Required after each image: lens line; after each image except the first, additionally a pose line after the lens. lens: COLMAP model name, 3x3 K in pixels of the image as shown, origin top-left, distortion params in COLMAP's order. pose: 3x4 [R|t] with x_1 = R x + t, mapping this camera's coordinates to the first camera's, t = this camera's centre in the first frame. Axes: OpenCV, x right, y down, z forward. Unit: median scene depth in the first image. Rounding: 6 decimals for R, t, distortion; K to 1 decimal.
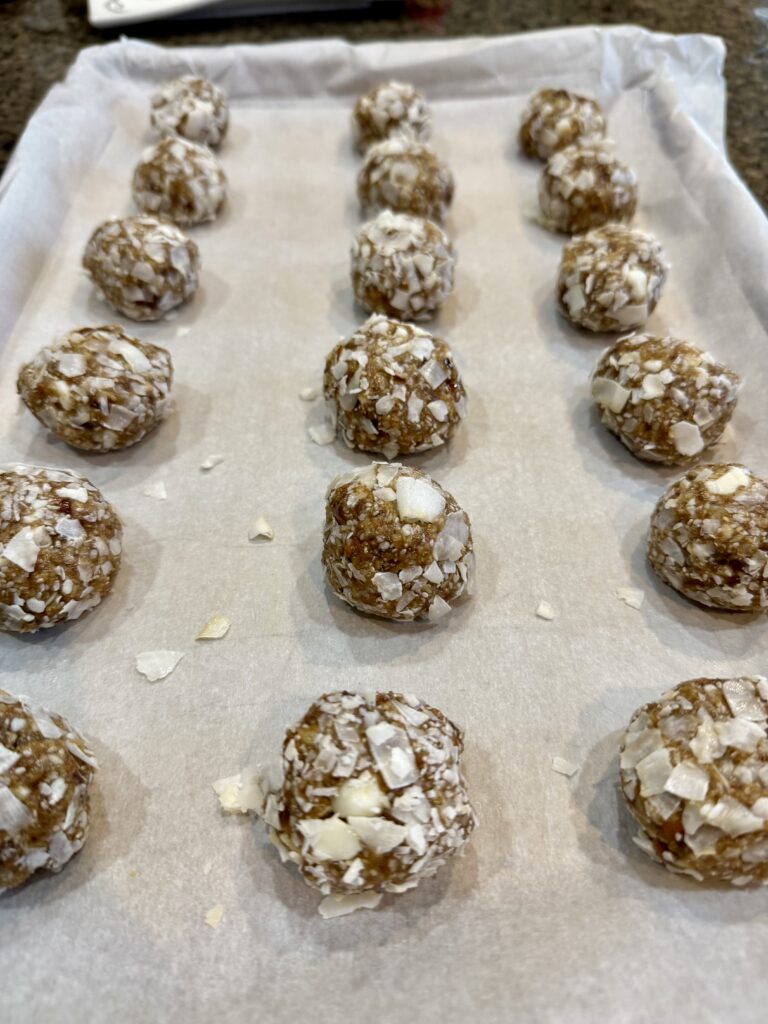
lens RADIAL K [[721.3, 0, 384.0], [0, 721.3, 512.0], [0, 0, 1]] dist [0.003450, -0.044623]
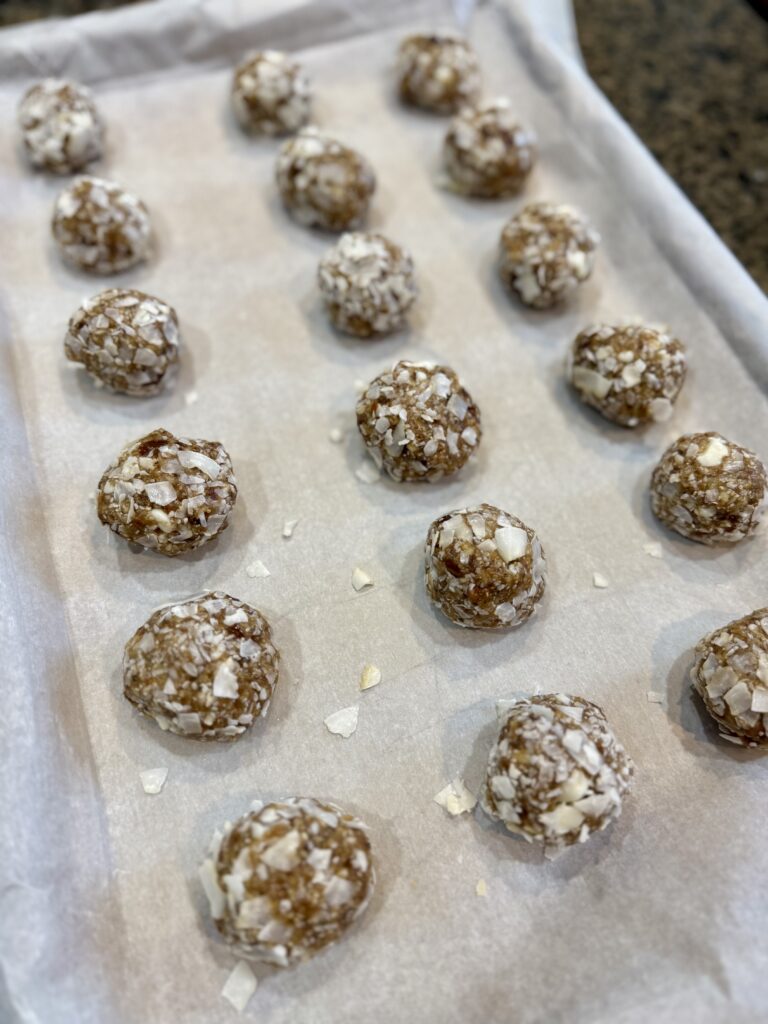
lens RADIAL K [[699.7, 0, 384.0], [0, 699.7, 512.0], [0, 0, 1]] dist [0.033844, -0.075524]
pose [[0.943297, -0.282293, 0.174647, -0.301987], [0.237298, 0.941353, 0.239883, -0.344030], [-0.232122, -0.184837, 0.954963, -0.094255]]
